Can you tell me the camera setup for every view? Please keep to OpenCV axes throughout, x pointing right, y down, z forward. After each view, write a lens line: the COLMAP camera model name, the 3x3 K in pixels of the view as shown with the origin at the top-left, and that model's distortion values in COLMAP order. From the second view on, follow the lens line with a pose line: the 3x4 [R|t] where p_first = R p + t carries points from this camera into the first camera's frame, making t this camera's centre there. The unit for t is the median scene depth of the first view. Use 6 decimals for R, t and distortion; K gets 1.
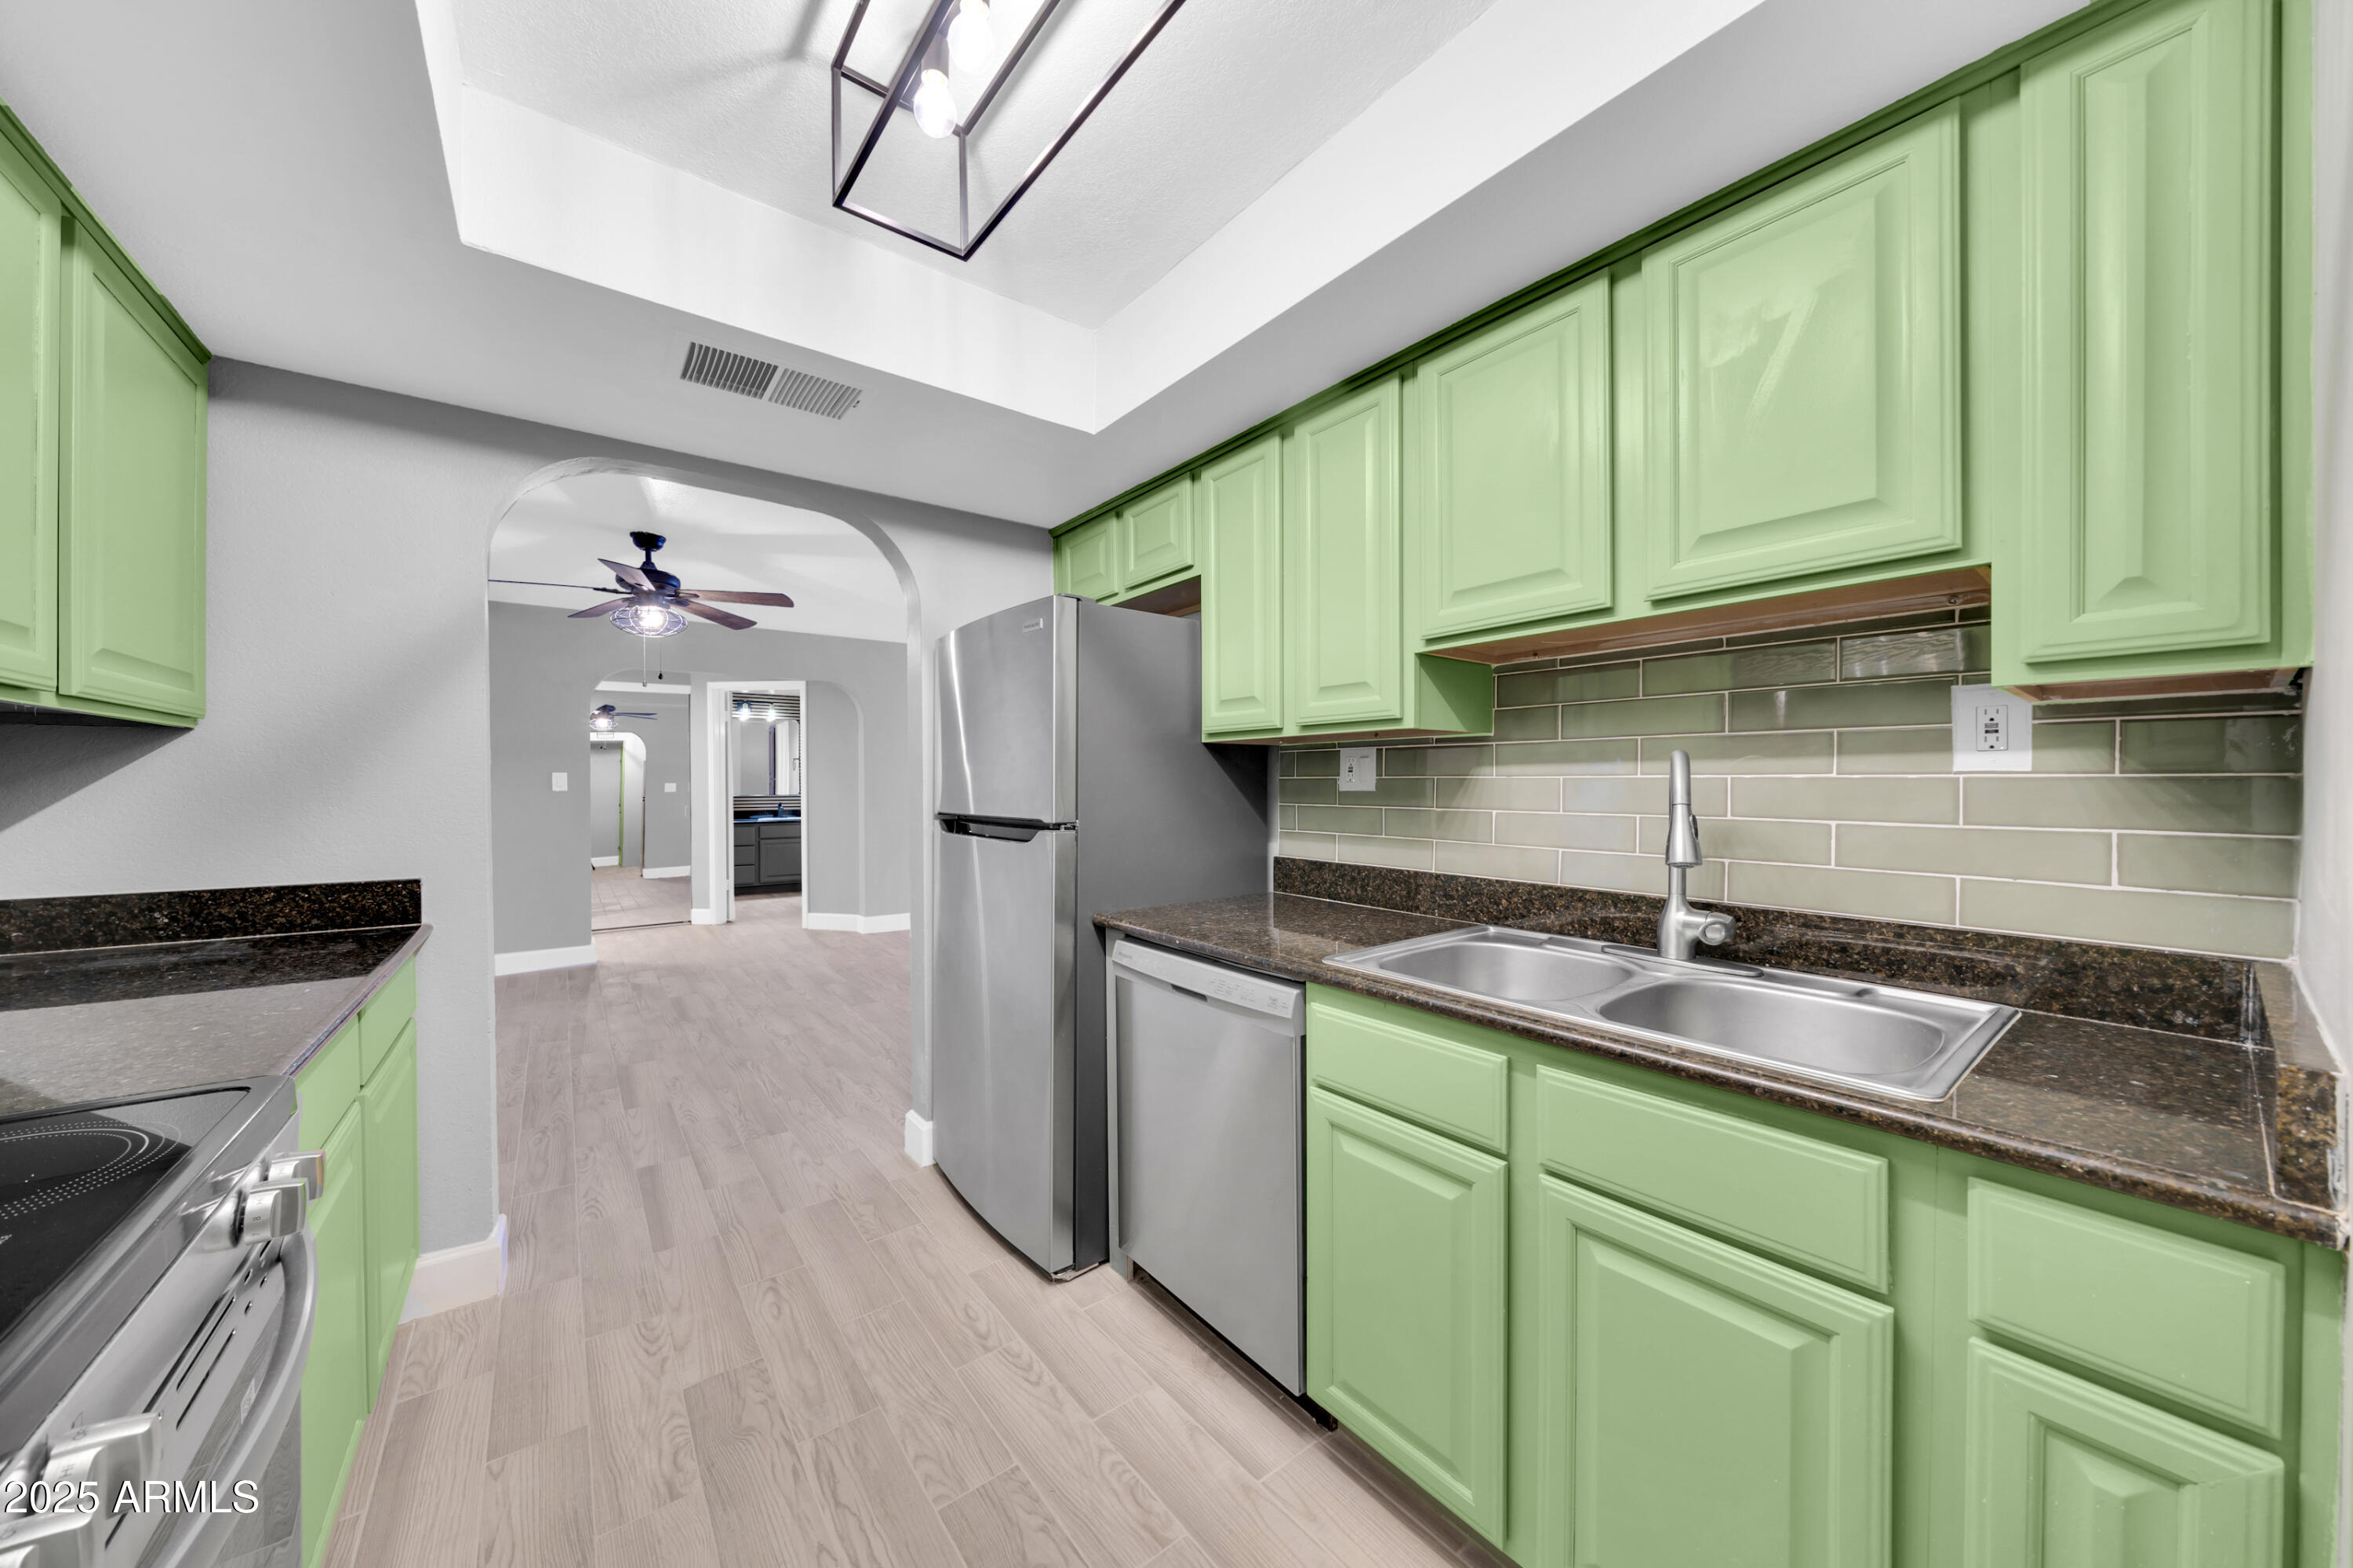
lens RADIAL K [[803.4, 0, 1168.0], [0, 803.4, 789.5], [0, 0, 1]] dist [-0.009484, -0.000206]
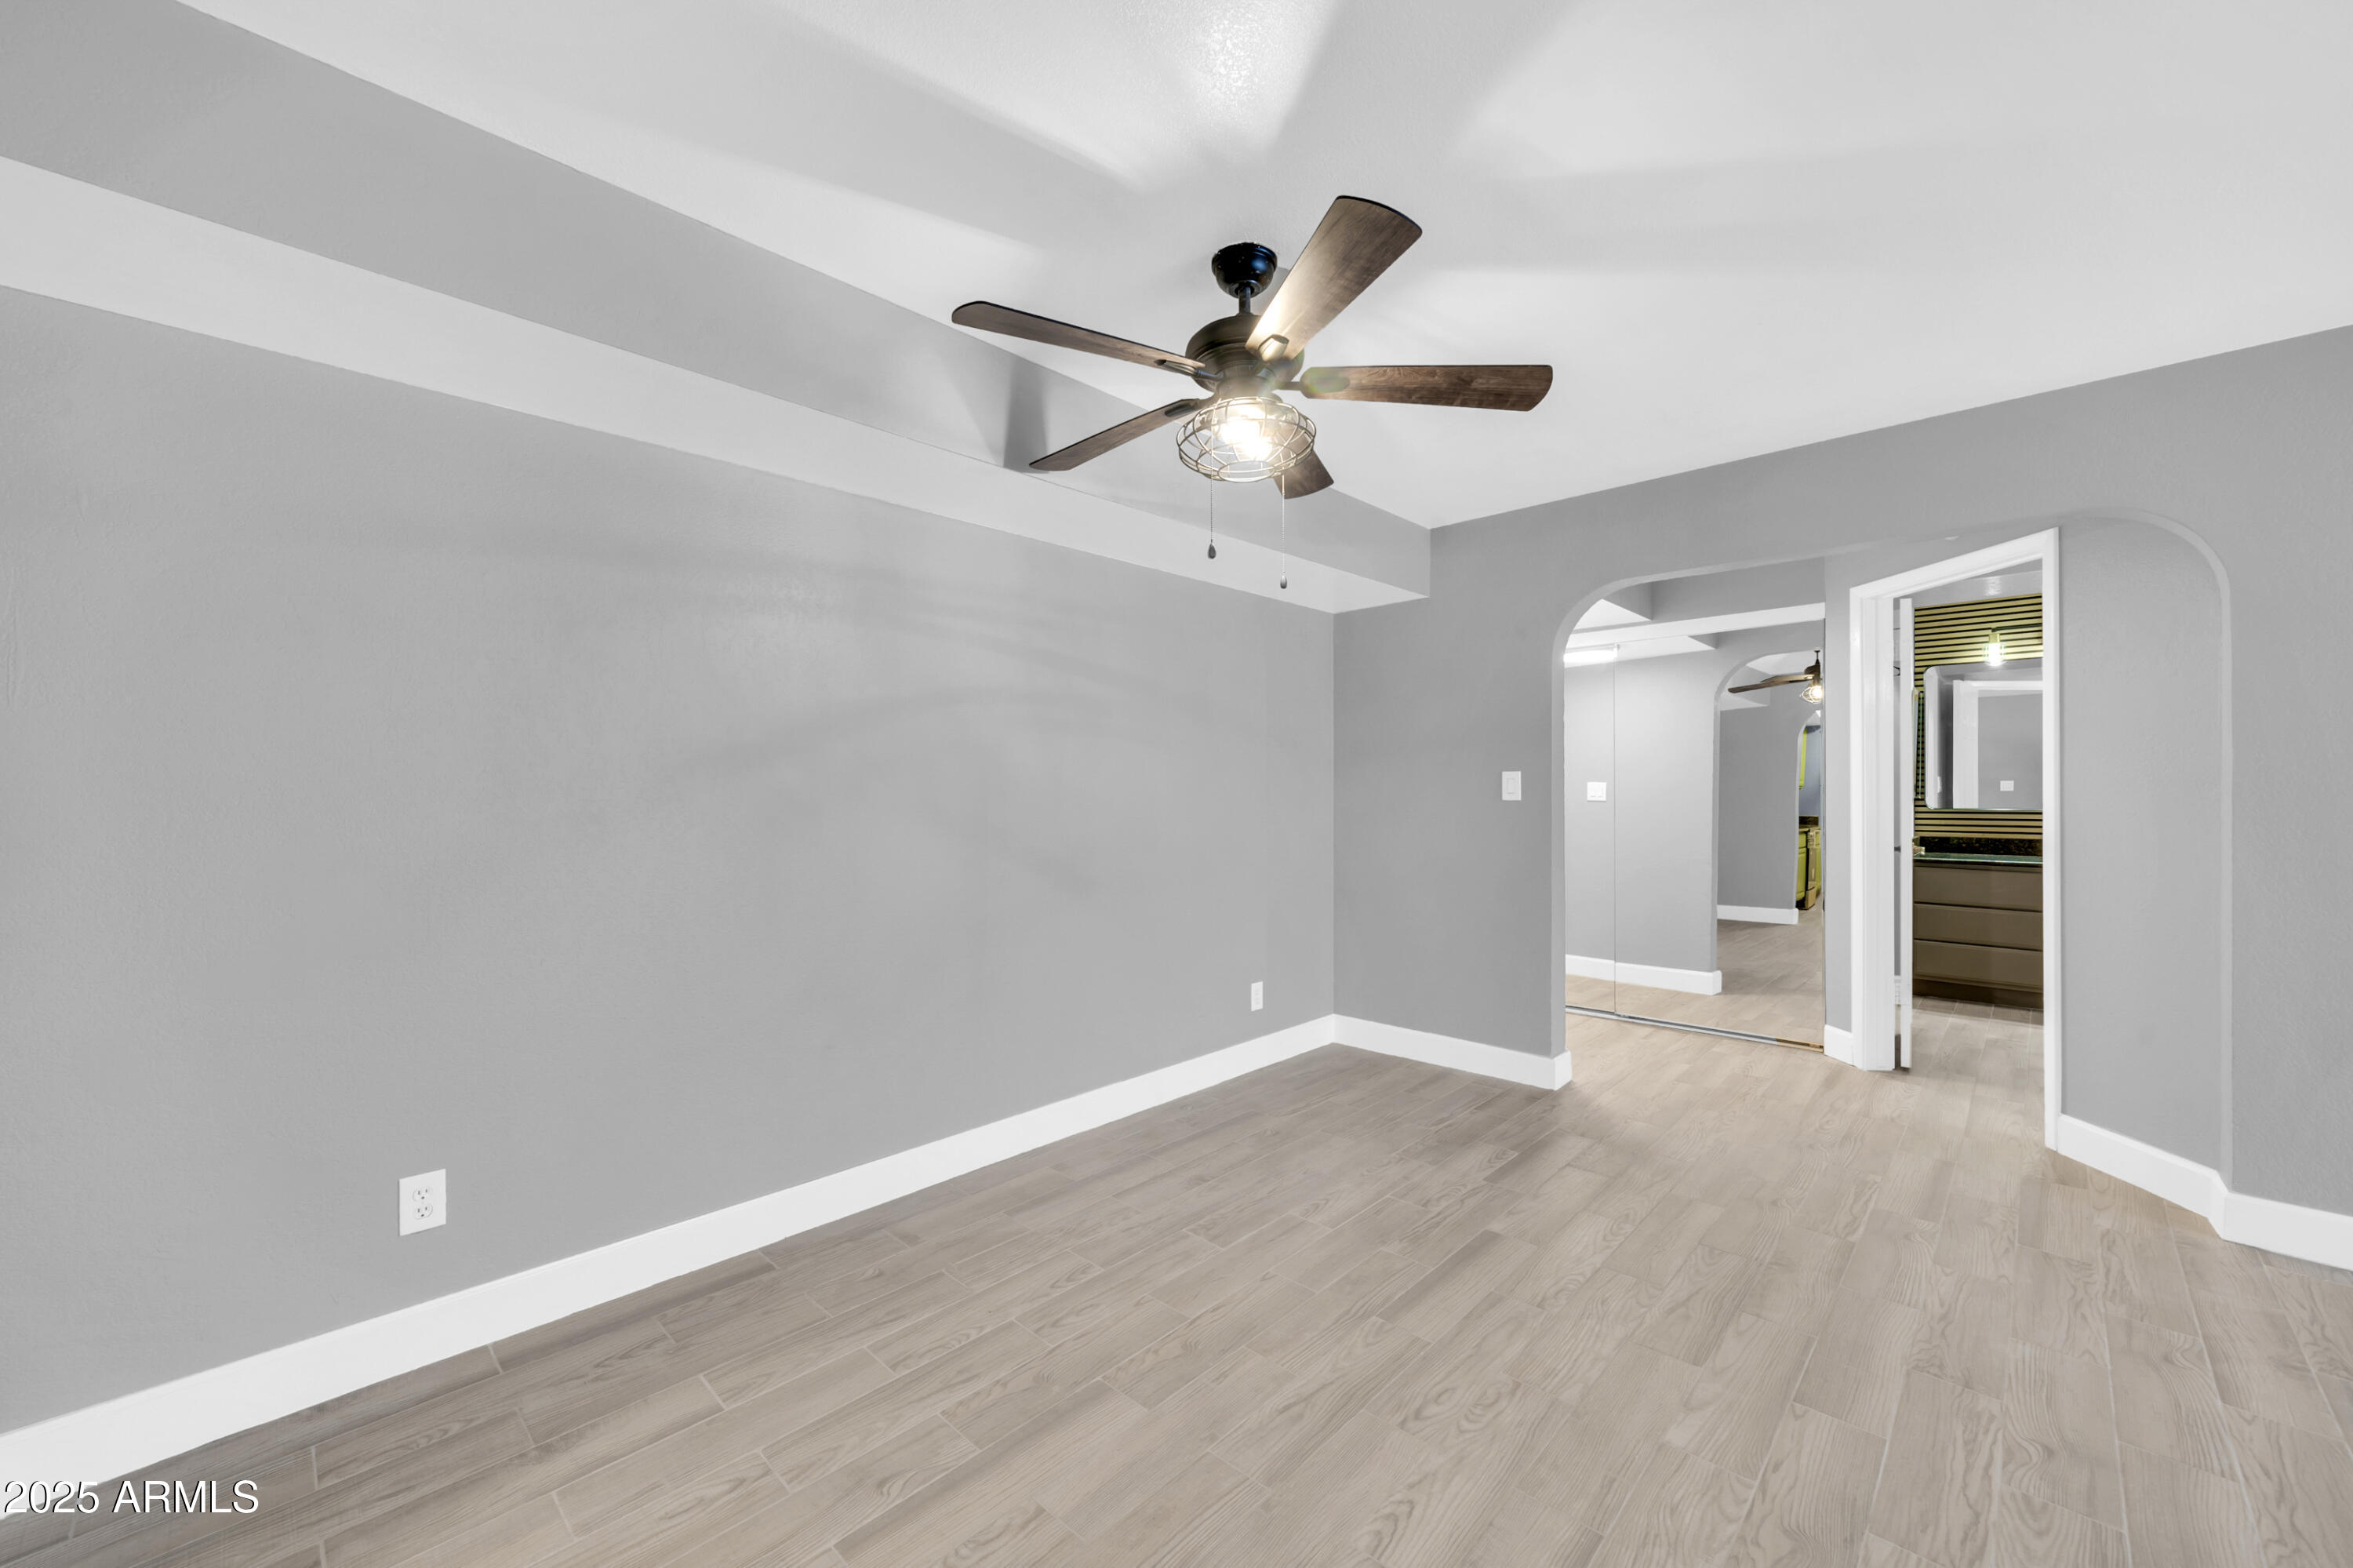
lens RADIAL K [[894.7, 0, 1176.8], [0, 894.7, 785.0], [0, 0, 1]] dist [-0.001764, 0.000156]
pose [[0.148768, -0.008369, -0.988837, -0.142767], [-0.000250, 0.999964, -0.008500, -0.006239], [0.988872, 0.001511, 0.148760, 0.937167]]
